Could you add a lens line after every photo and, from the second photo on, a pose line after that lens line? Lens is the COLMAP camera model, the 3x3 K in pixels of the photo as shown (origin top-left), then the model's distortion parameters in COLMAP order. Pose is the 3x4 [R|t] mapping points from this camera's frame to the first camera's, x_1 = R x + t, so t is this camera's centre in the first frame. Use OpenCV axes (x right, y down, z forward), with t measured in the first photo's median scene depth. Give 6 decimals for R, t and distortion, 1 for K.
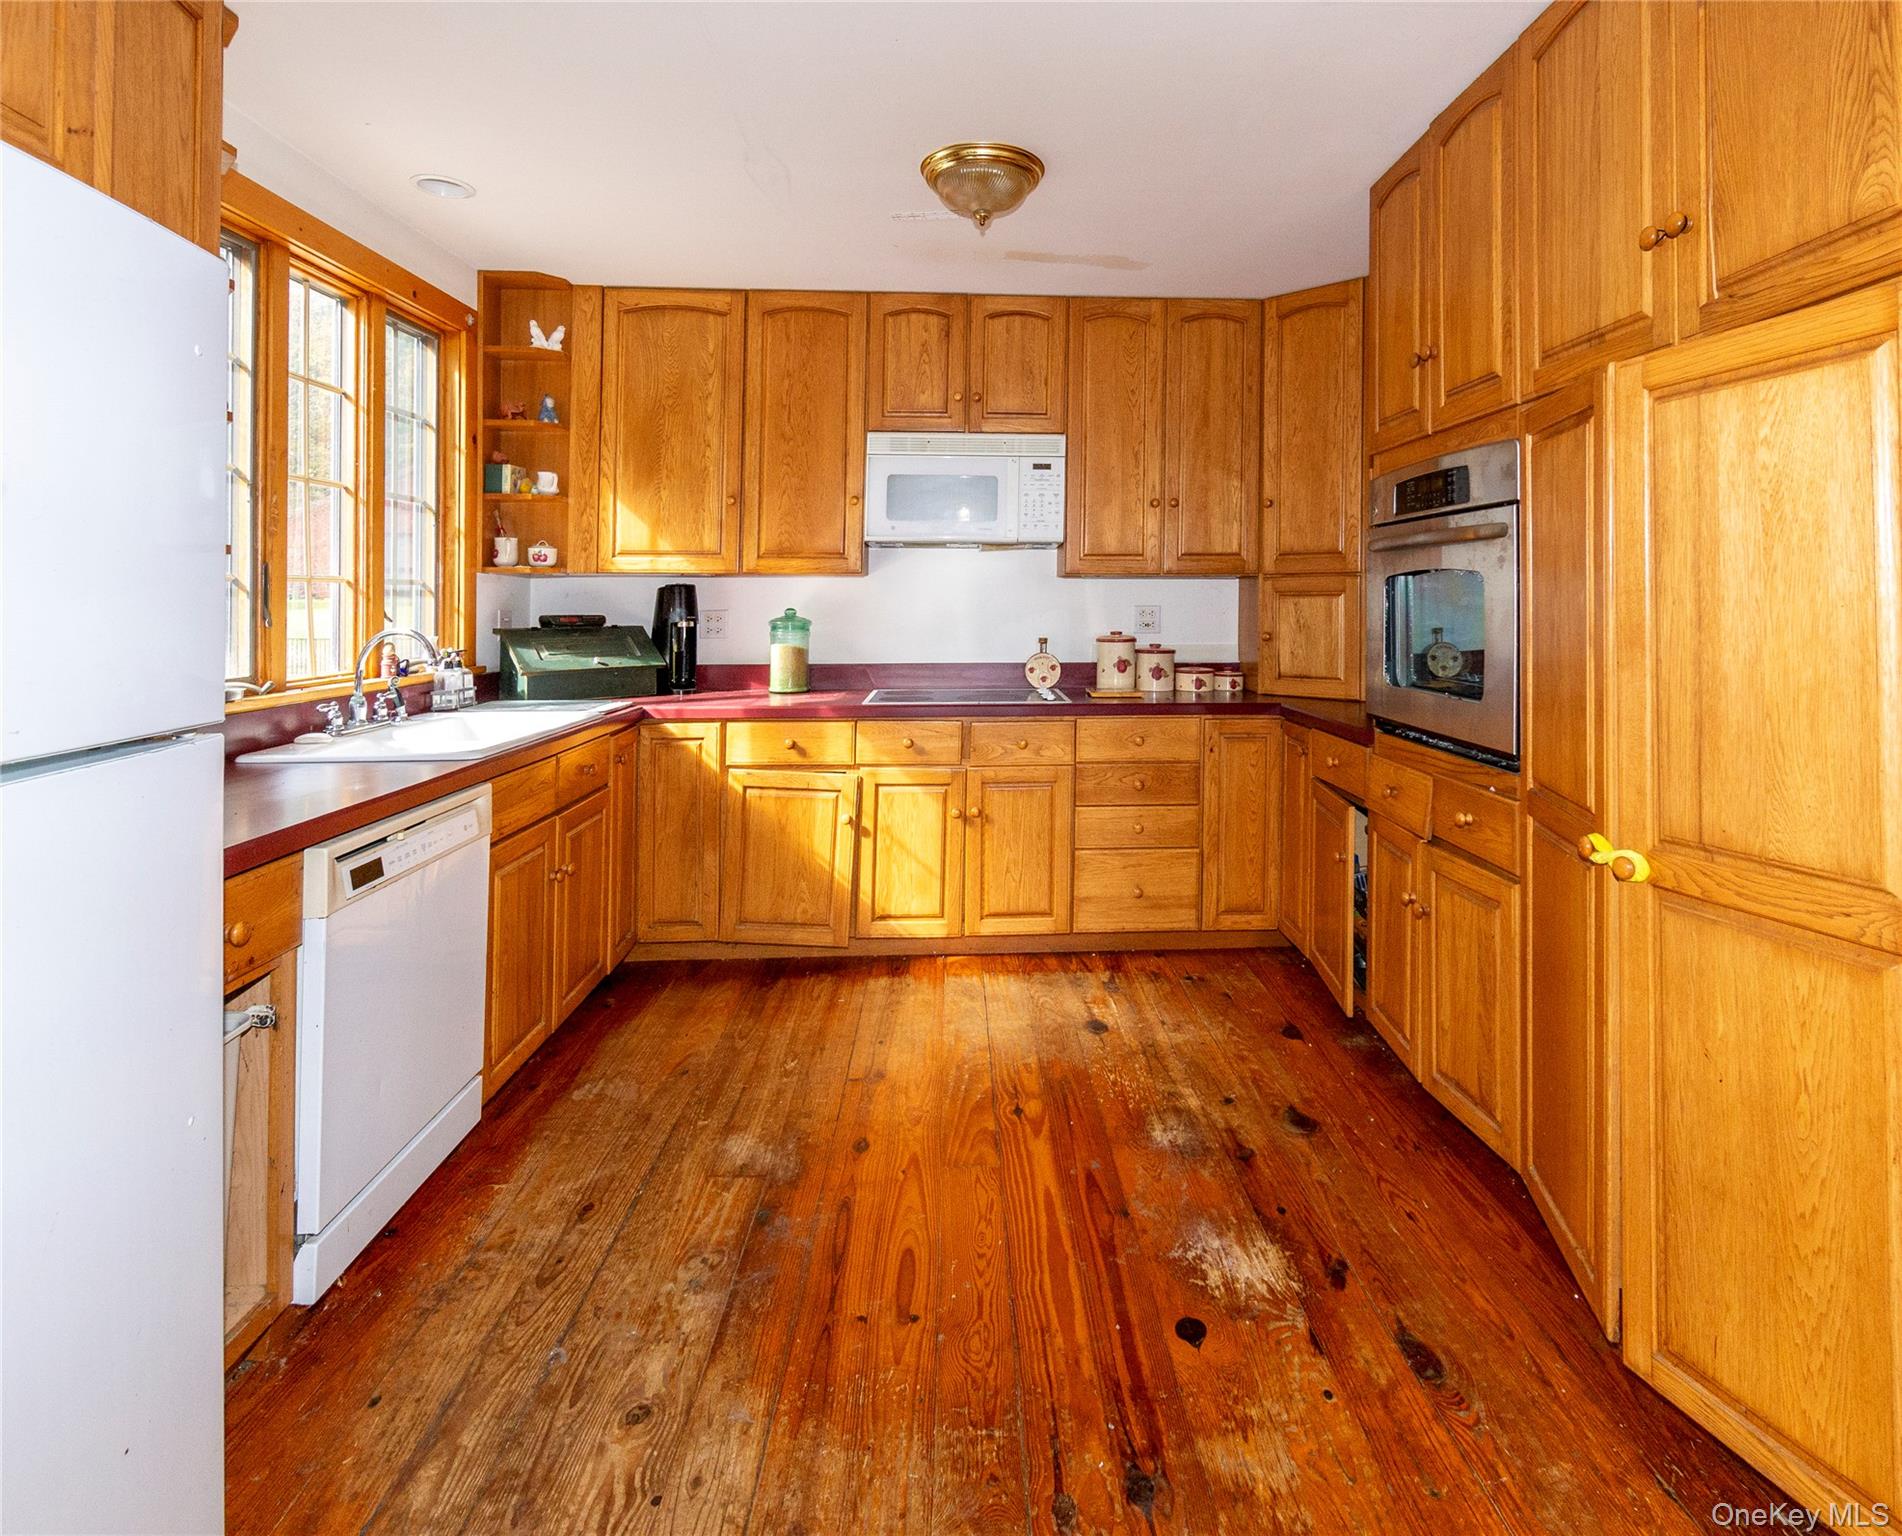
lens RADIAL K [[976.7, 0, 1017.4], [0, 976.7, 649.4], [0, 0, 1]] dist [0.000391, -0.000002]
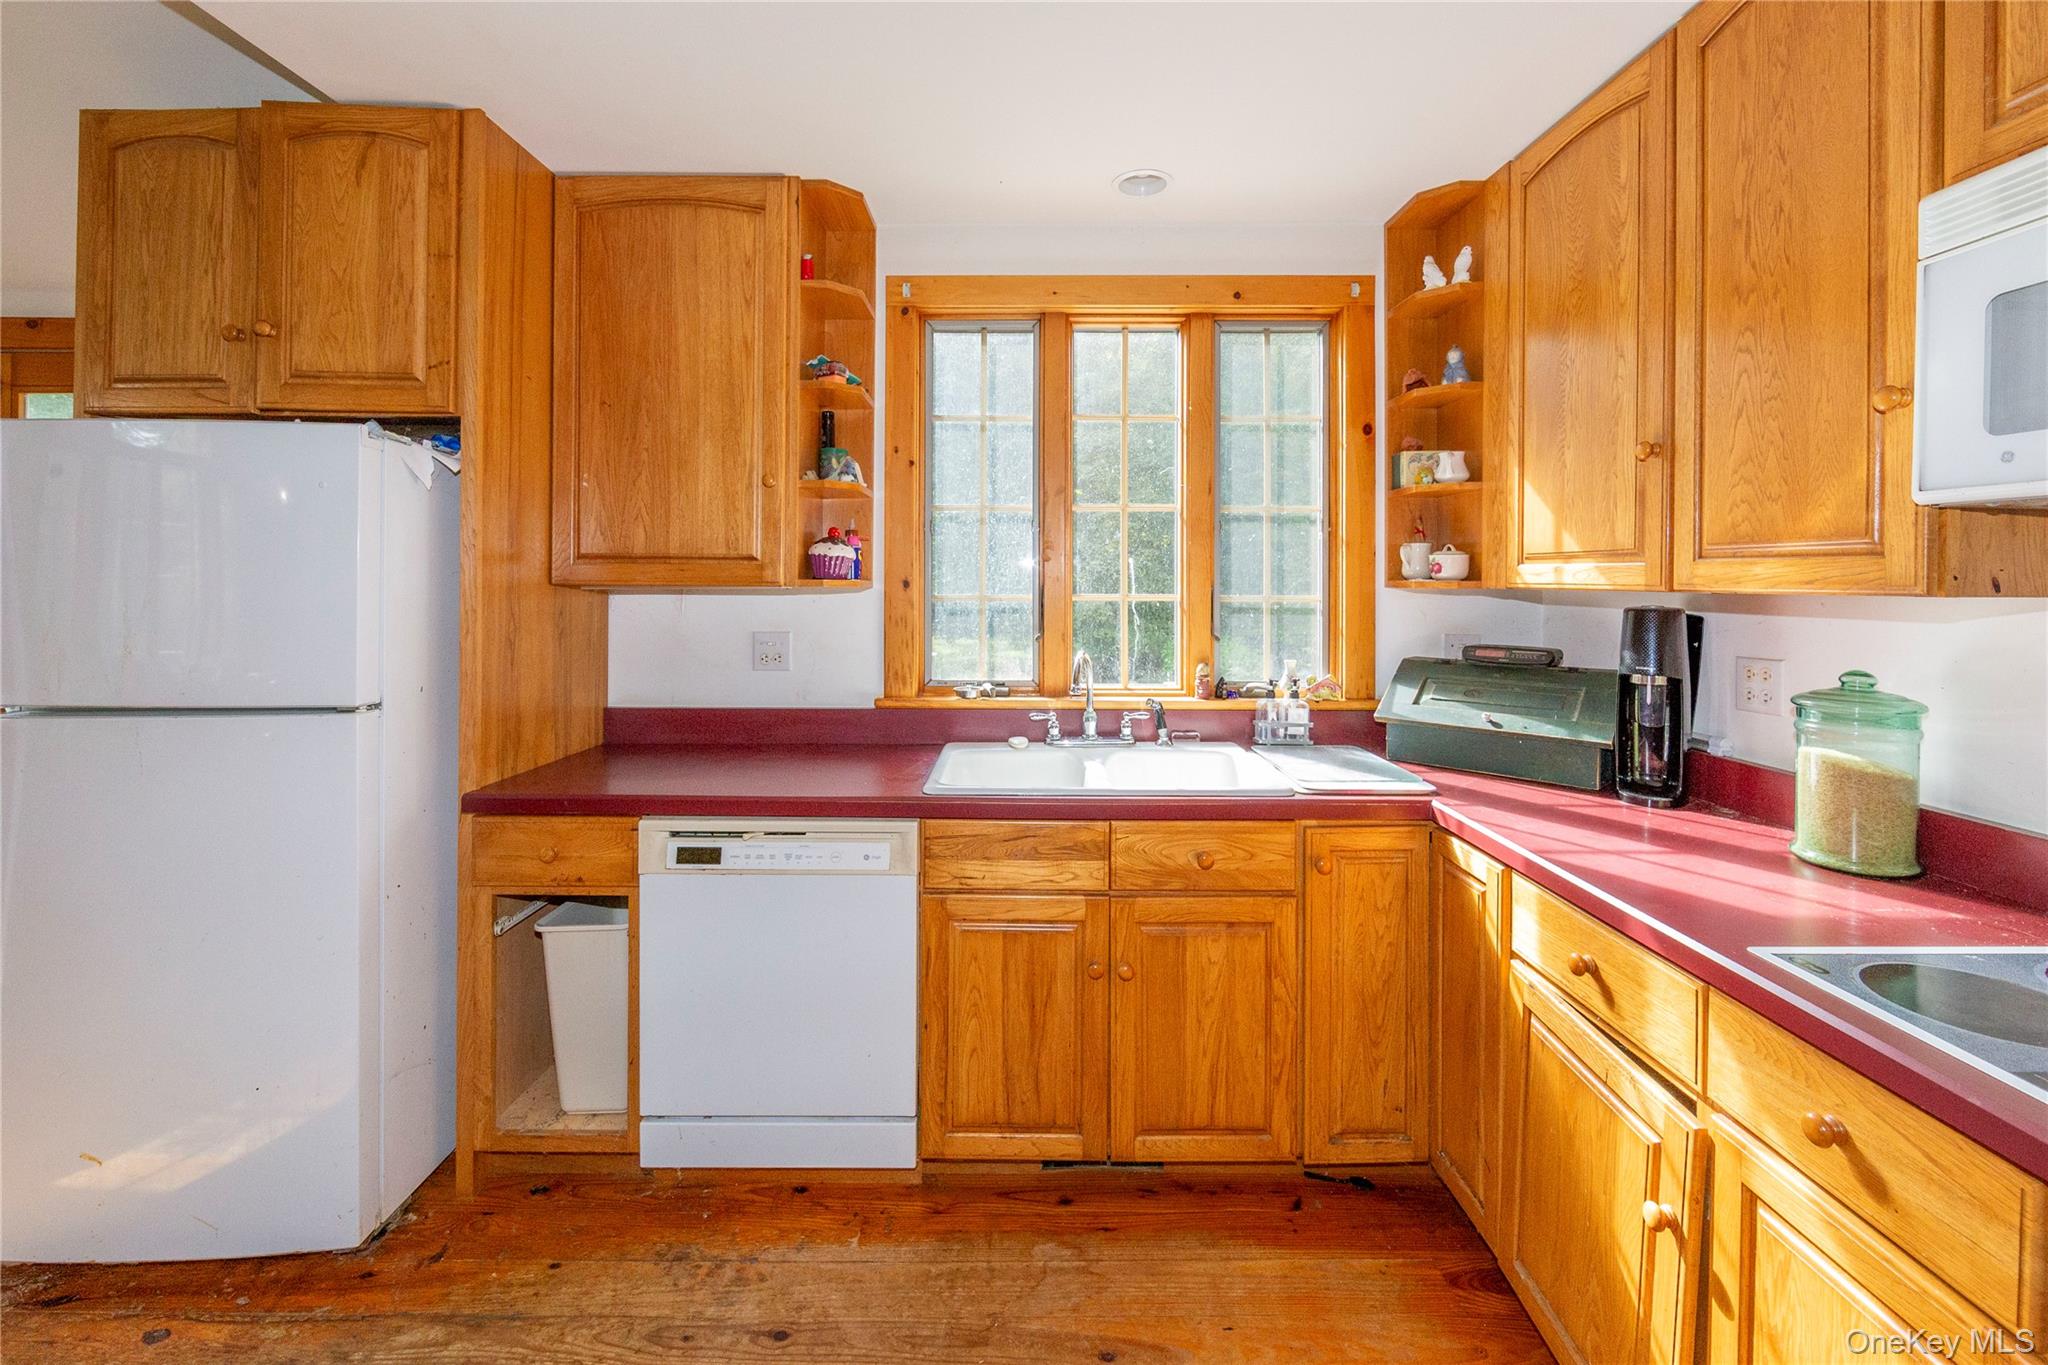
lens RADIAL K [[840.1, 0, 1021.3], [0, 840.1, 583.7], [0, 0, 1]] dist [-0.002187, -0.000160]
pose [[-0.057465, 0.005373, -0.998333, 0.177948], [-0.057776, 0.998292, 0.008698, -0.071280], [0.996674, 0.058179, -0.057056, 0.745672]]
